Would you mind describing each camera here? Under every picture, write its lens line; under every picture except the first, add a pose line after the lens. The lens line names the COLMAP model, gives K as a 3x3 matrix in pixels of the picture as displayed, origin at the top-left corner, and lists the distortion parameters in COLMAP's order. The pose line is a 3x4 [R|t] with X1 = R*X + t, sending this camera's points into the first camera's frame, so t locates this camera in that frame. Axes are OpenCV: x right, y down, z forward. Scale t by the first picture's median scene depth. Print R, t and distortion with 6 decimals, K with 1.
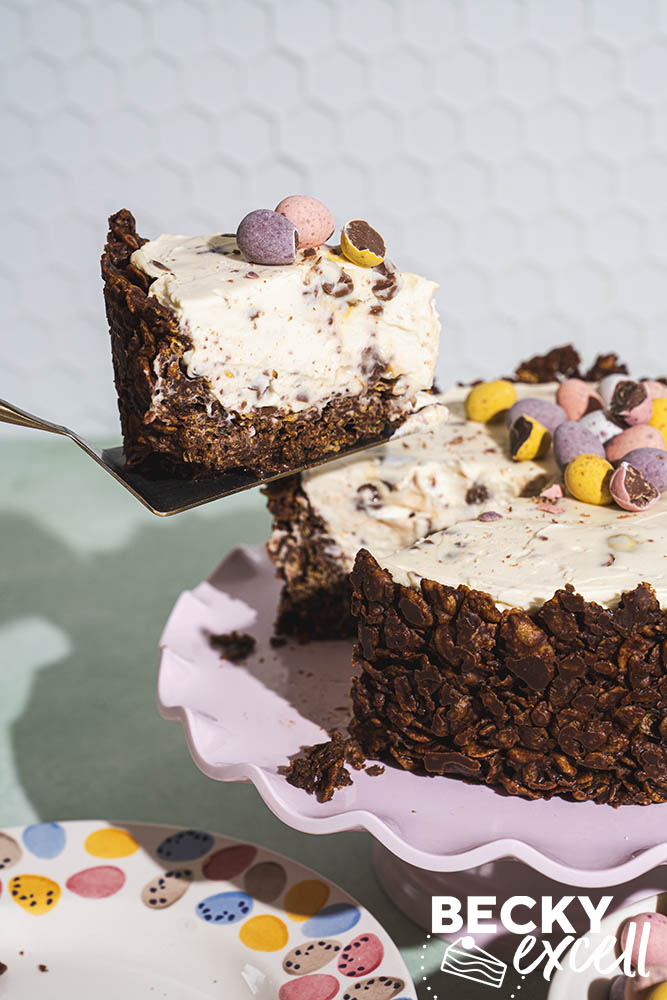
lens RADIAL K [[1879.9, 0, 333.5], [0, 1879.9, 500.0], [0, 0, 1]] dist [0.253034, 0.030218]
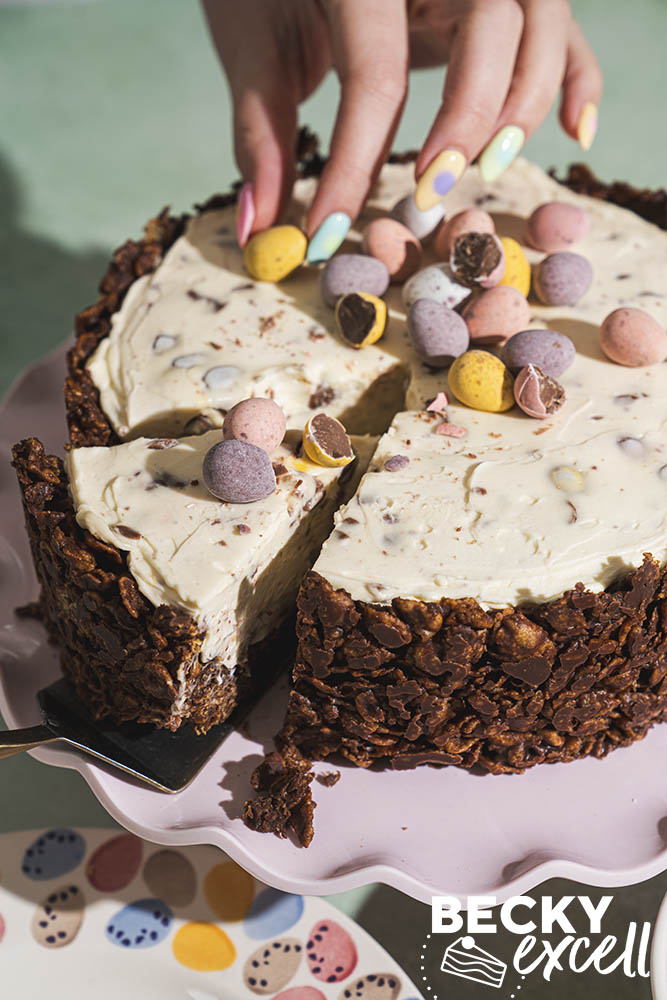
lens RADIAL K [[1931.8, 0, 333.8], [0, 1931.8, 540.9], [0, 0, 1]] dist [0.252435, 0.041996]
pose [[0.904651, -0.260586, 0.337198, -0.251021], [0.124648, 0.918456, 0.375369, -0.295818], [-0.407517, -0.297547, 0.863363, 0.253516]]
